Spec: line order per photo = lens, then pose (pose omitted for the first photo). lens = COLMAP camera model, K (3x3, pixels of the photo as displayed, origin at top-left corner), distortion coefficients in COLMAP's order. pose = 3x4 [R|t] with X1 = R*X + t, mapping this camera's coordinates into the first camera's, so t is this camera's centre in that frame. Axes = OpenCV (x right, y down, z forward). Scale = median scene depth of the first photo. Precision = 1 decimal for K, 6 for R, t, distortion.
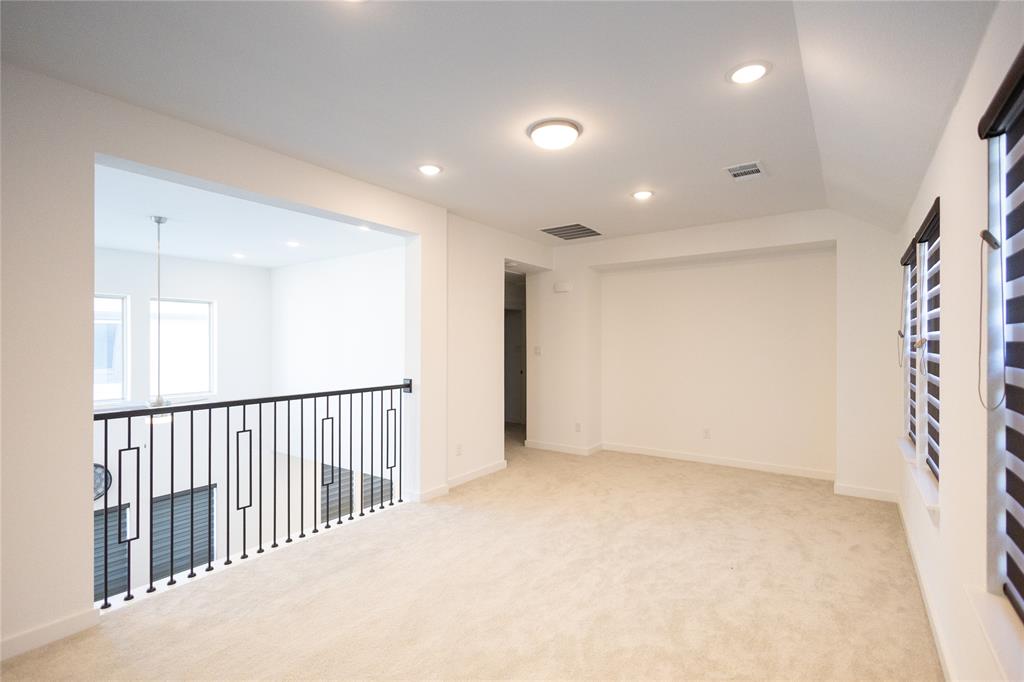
lens RADIAL K [[481.3, 0, 503.3], [0, 481.3, 340.3], [0, 0, 1]] dist [0.012351, -0.000862]
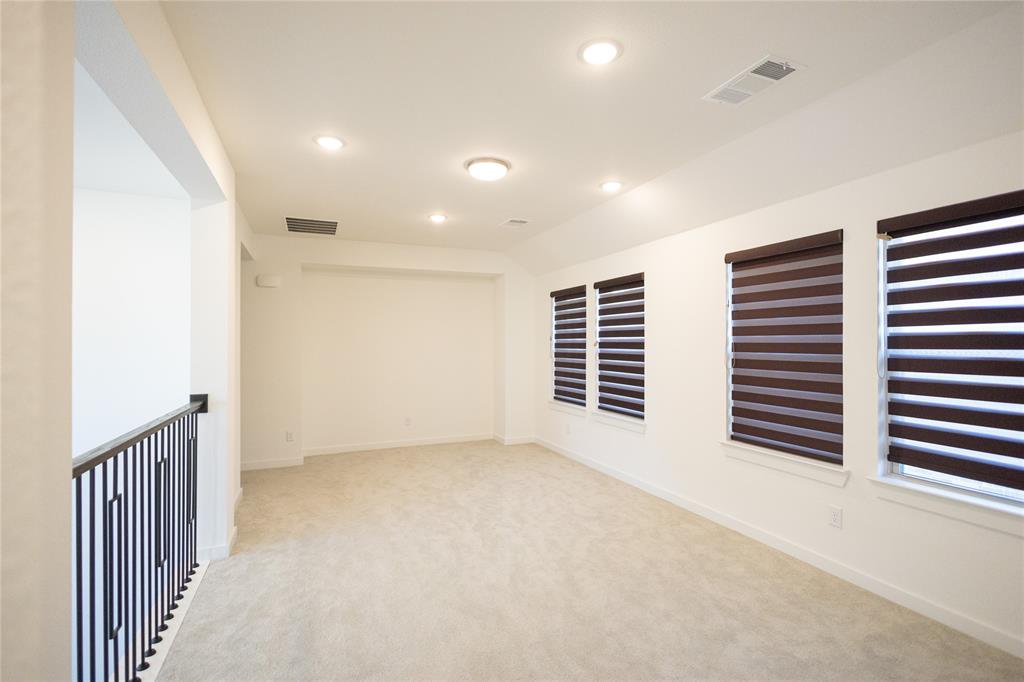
lens RADIAL K [[481.3, 0, 520.4], [0, 481.3, 342.1], [0, 0, 1]] dist [0.012351, -0.000862]
pose [[0.506706, 0.003837, 0.862110, -0.720805], [0.001094, 0.999986, -0.005093, 0.010631], [-0.862118, 0.003524, 0.506695, 0.276170]]
